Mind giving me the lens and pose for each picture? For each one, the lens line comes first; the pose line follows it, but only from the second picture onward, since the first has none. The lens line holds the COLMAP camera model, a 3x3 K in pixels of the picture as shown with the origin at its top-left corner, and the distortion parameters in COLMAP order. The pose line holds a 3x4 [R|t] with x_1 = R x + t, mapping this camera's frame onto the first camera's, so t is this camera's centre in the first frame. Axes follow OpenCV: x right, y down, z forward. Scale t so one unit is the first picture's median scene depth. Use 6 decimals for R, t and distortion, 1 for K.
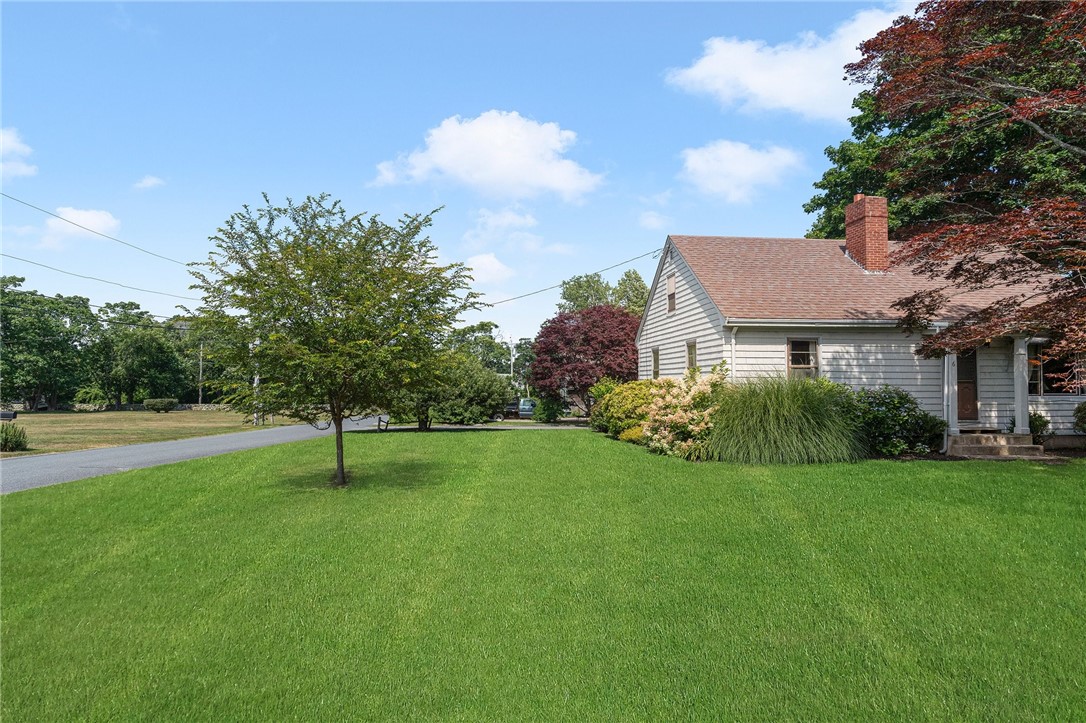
lens RADIAL K [[662.1, 0, 541.0], [0, 662.1, 366.5], [0, 0, 1]] dist [0.055175, 0.000260]
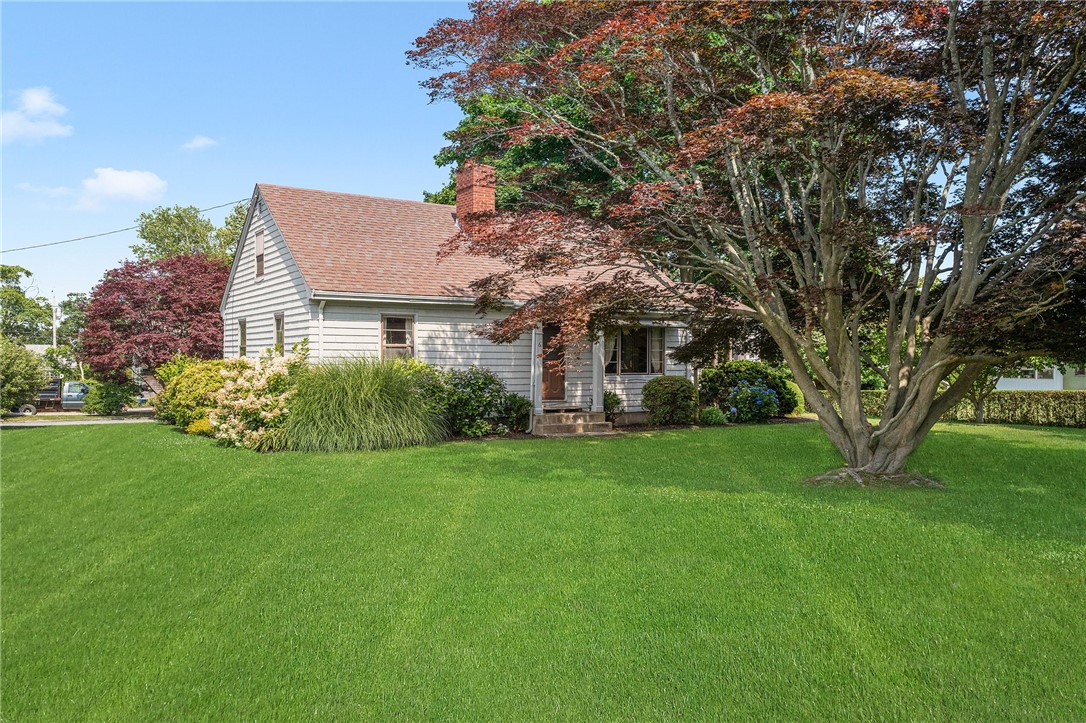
lens RADIAL K [[860.4, 0, 543.0], [0, 860.4, 361.5], [0, 0, 1]] dist [-0.003011, 0.004108]
pose [[0.890949, 0.002804, 0.454095, 0.027997], [-0.015177, 0.999606, 0.023606, -0.008240], [-0.453850, -0.027923, 0.890640, -0.138646]]
